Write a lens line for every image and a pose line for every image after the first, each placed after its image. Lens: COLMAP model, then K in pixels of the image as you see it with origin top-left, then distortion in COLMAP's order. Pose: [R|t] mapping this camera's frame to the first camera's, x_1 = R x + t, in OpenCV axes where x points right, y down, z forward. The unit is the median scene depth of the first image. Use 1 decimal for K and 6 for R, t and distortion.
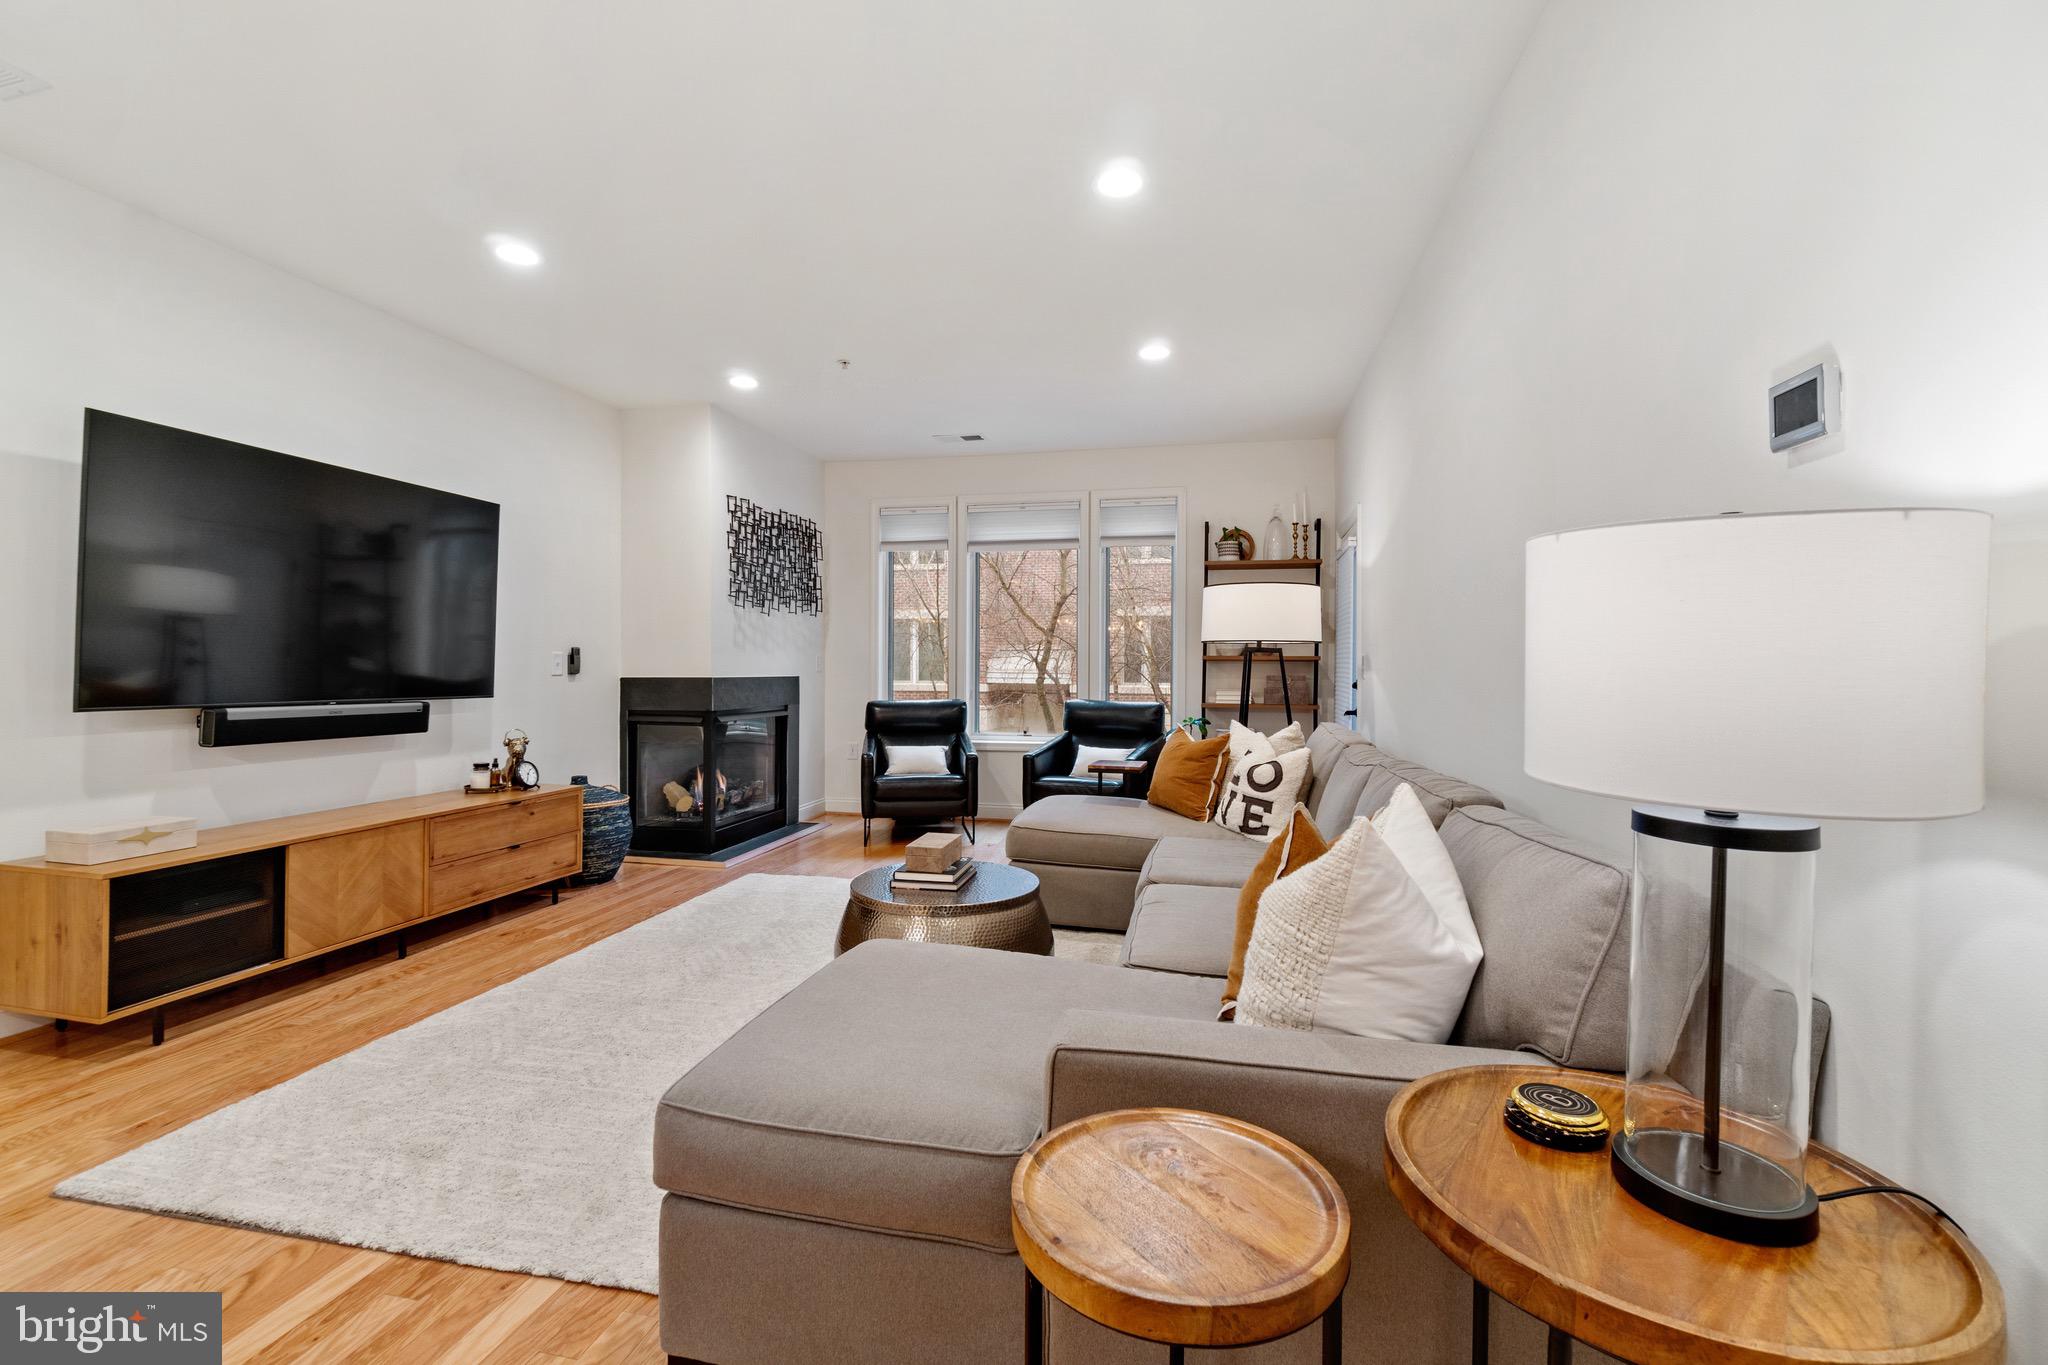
lens RADIAL K [[902.0, 0, 1011.5], [0, 902.0, 672.8], [0, 0, 1]] dist [-0.003272, 0.000164]
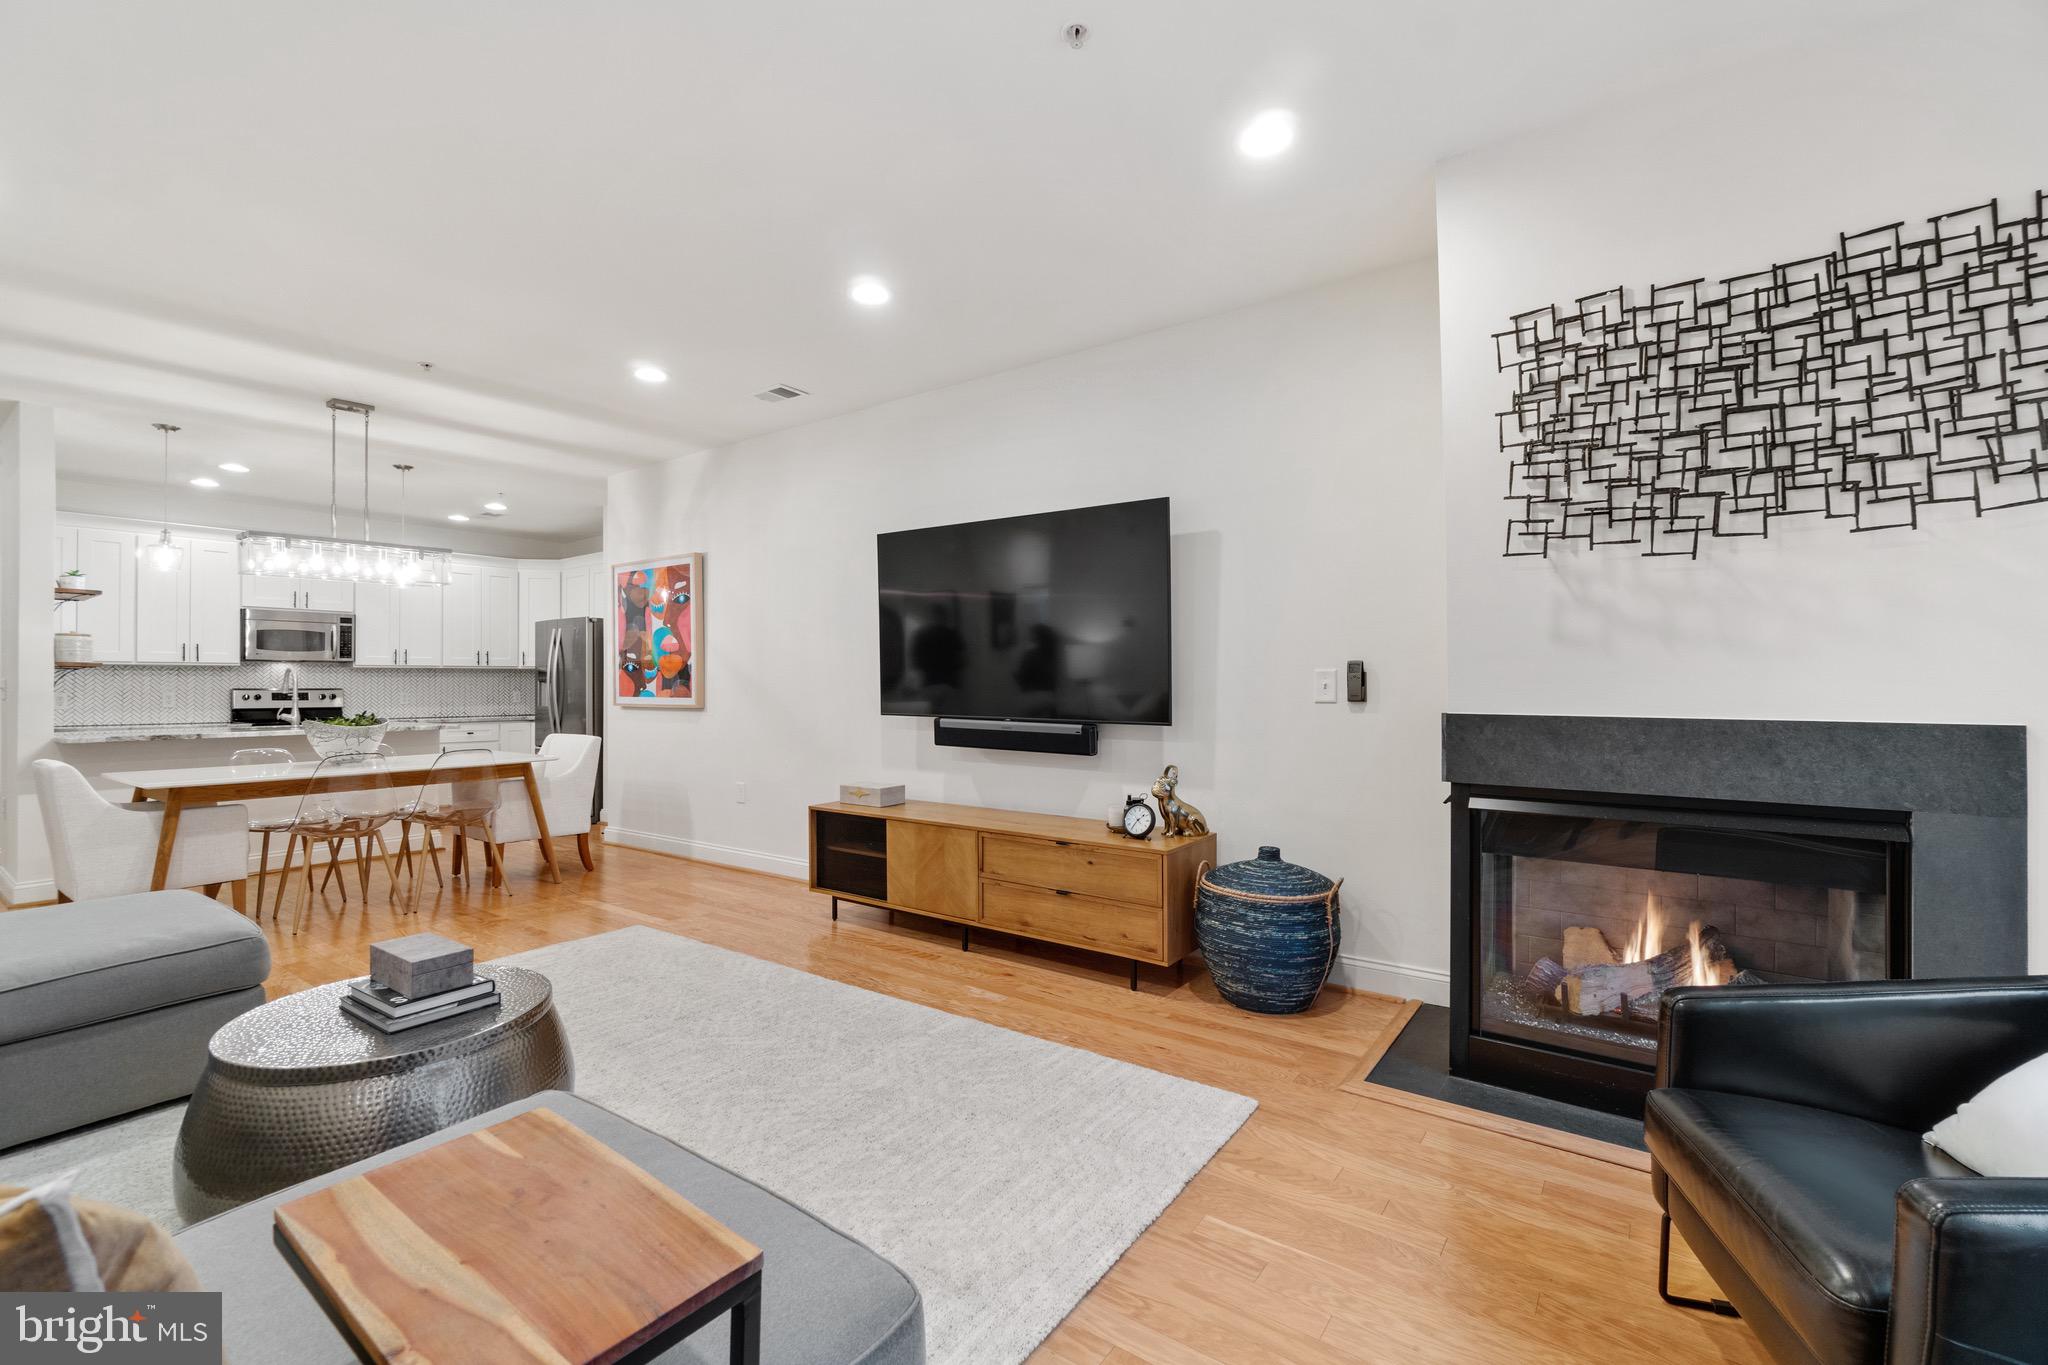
lens RADIAL K [[878.3, 0, 1000.7], [0, 878.3, 684.5], [0, 0, 1]] dist [0.000321, 0.000033]
pose [[-0.397239, -0.003393, -0.917709, 0.229819], [-0.009306, 0.999957, 0.000331, -0.009797], [0.917668, 0.008672, -0.397253, 1.107302]]
